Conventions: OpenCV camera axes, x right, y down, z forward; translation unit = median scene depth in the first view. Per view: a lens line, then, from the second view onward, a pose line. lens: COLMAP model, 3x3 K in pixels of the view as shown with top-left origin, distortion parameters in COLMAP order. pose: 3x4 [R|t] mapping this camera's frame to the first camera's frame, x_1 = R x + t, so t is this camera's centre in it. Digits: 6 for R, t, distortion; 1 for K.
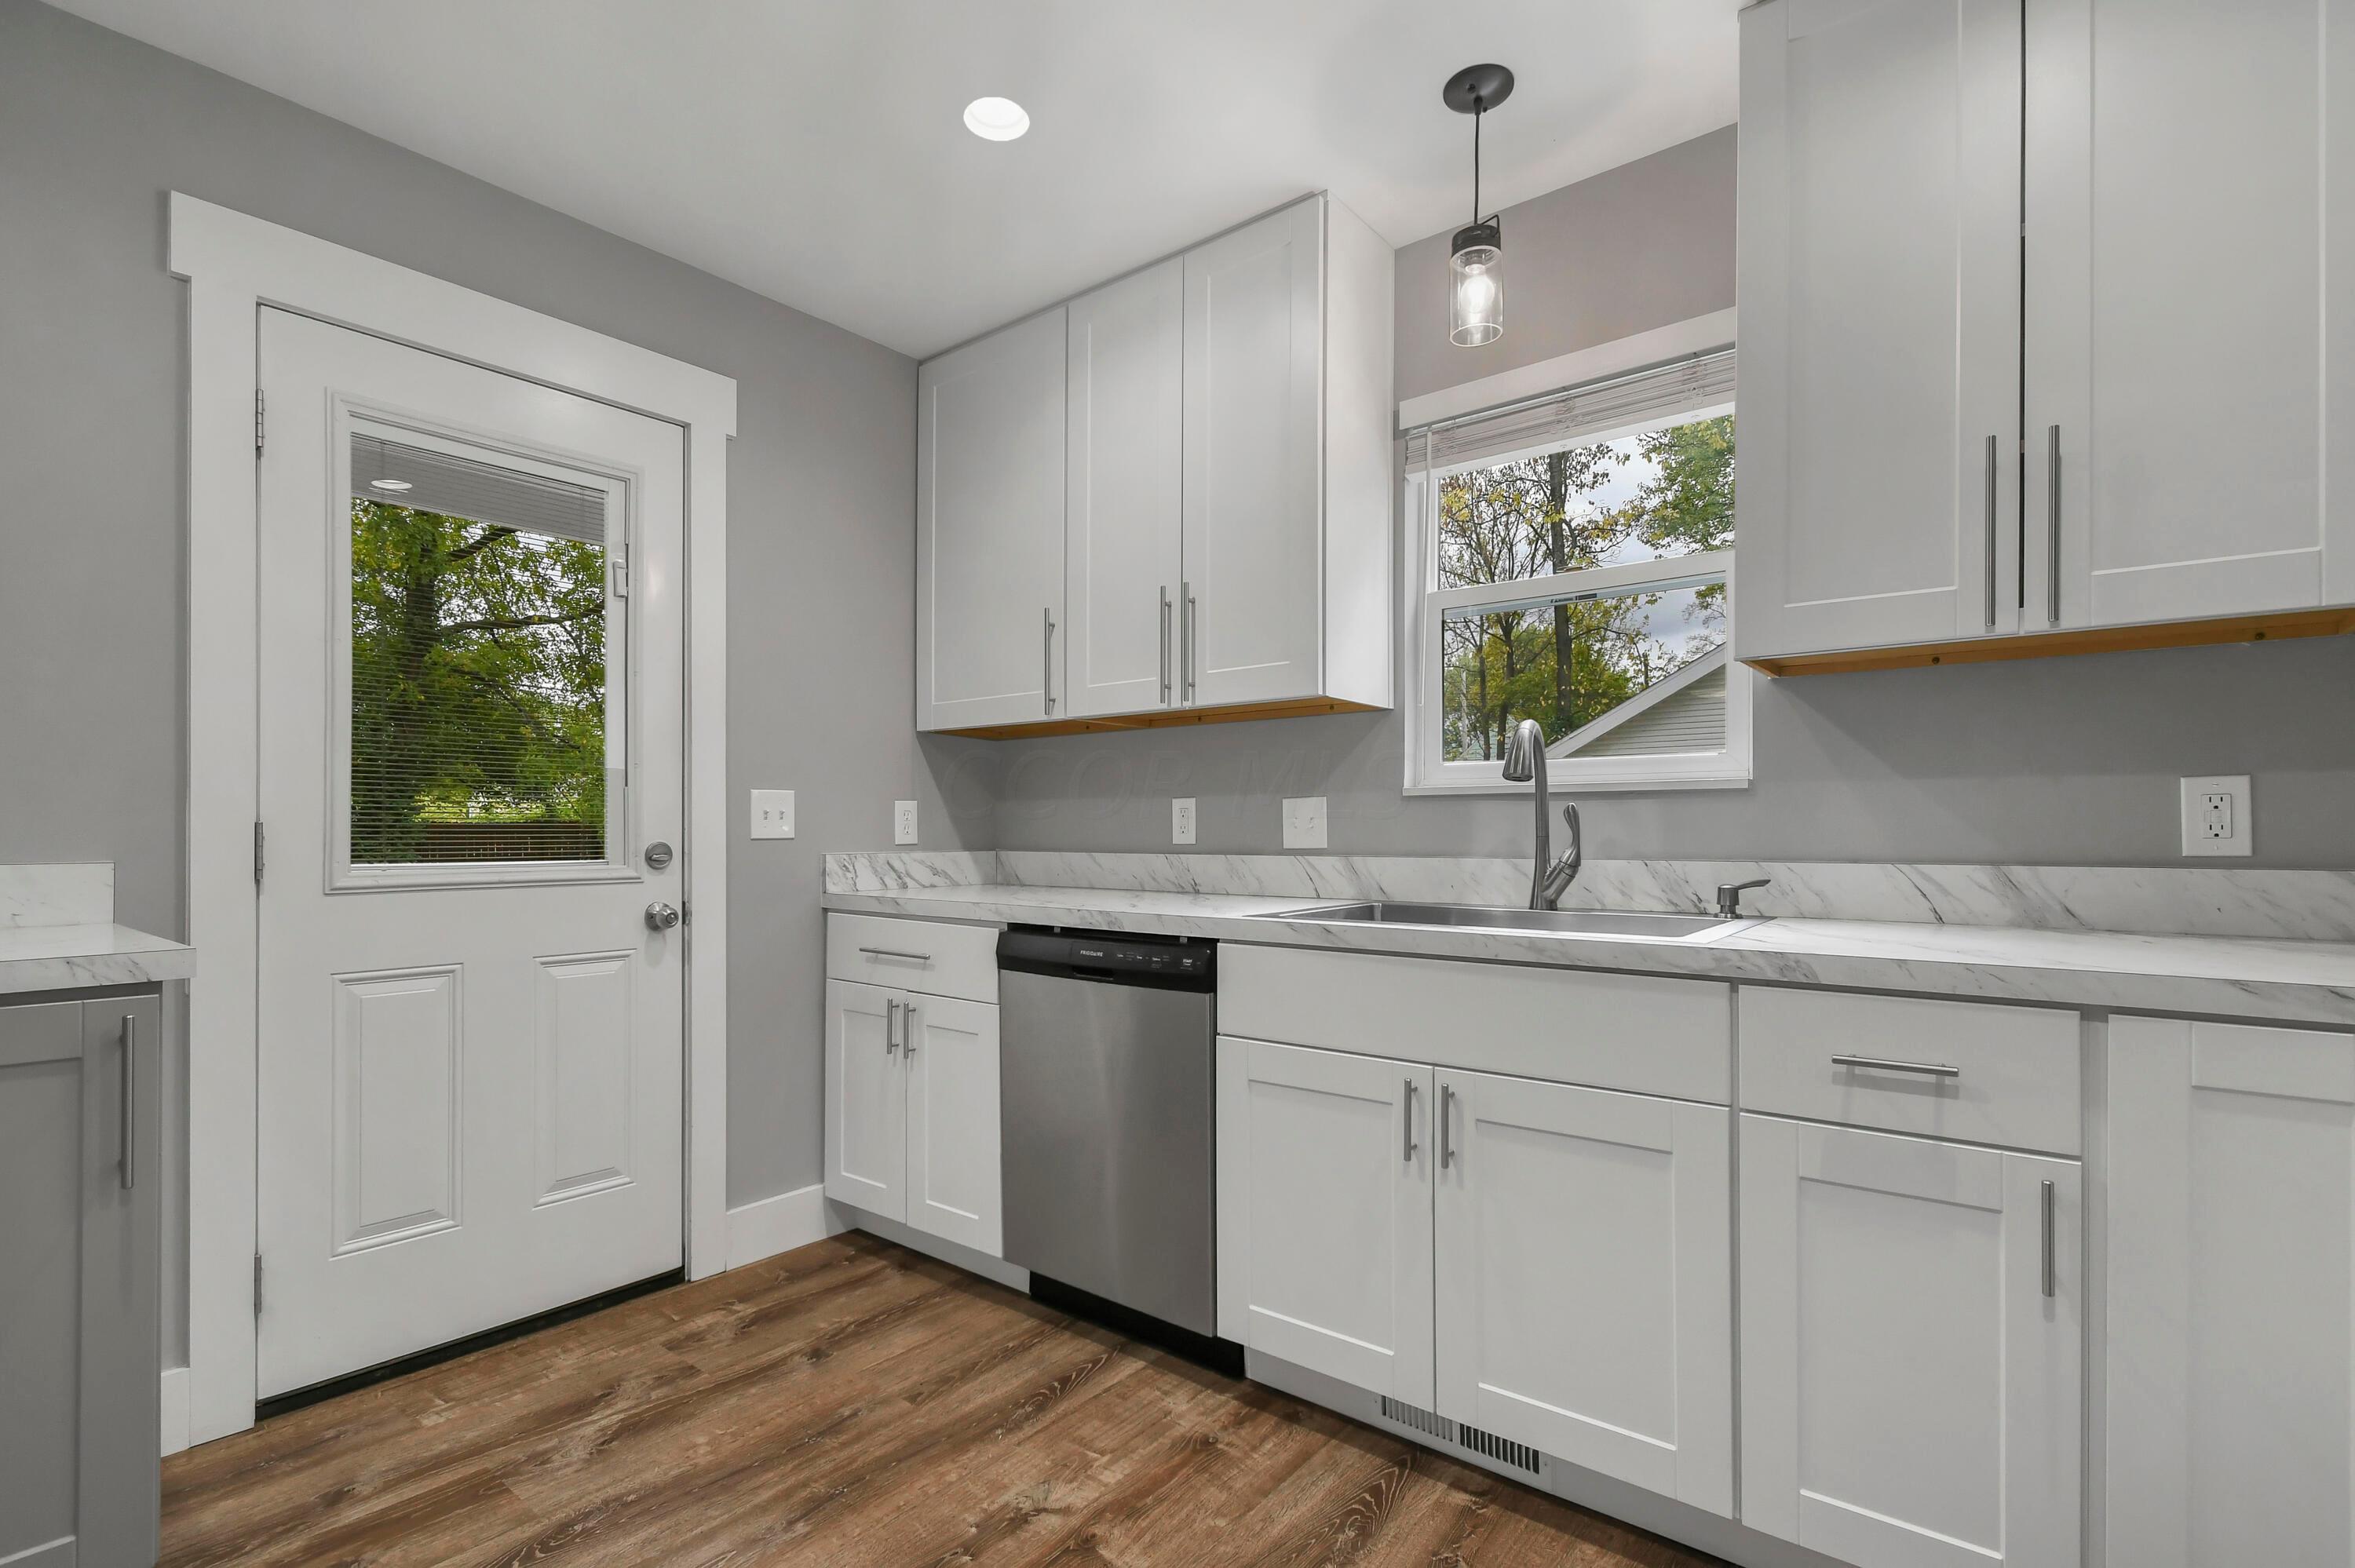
lens RADIAL K [[1074.7, 0, 1172.9], [0, 1074.7, 823.7], [0, 0, 1]] dist [0.004743, -0.000327]
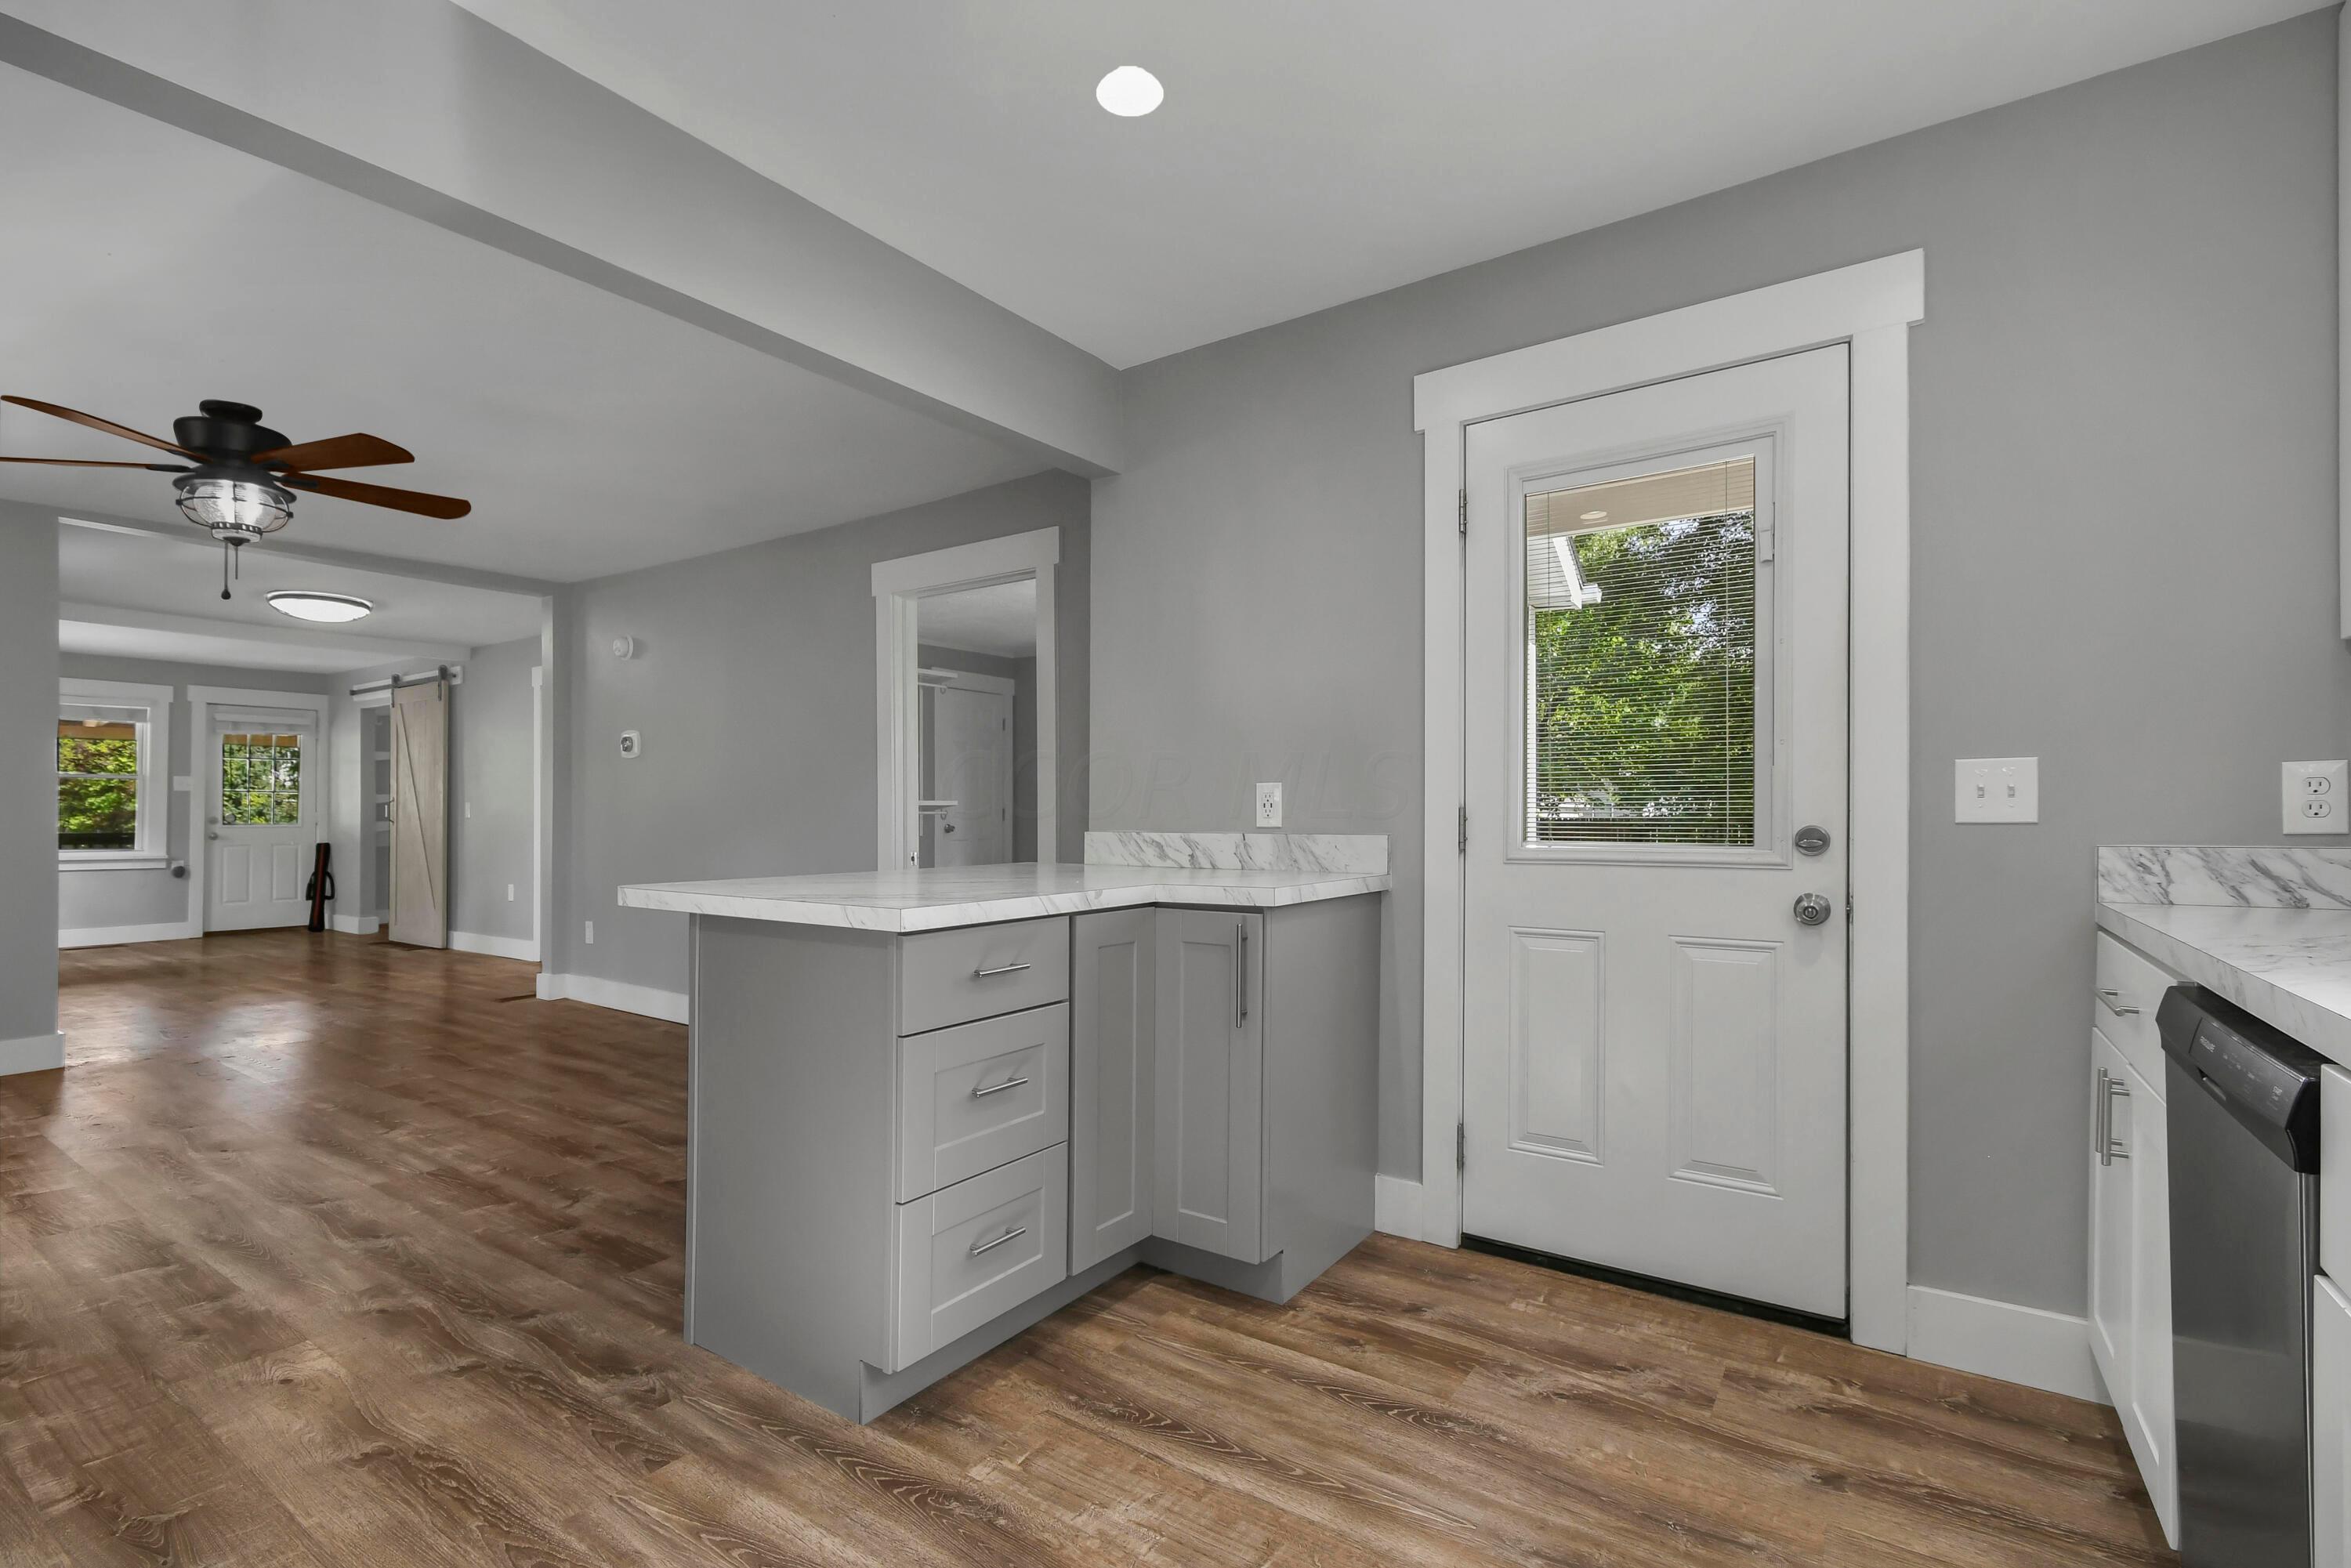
lens RADIAL K [[1072.9, 0, 1176.9], [0, 1072.9, 803.8], [0, 0, 1]] dist [0.004743, -0.000327]
pose [[0.085635, -0.010795, -0.996268, 0.467692], [0.006422, 0.999927, -0.010283, 0.006622], [0.996306, -0.005517, 0.085698, 0.518050]]
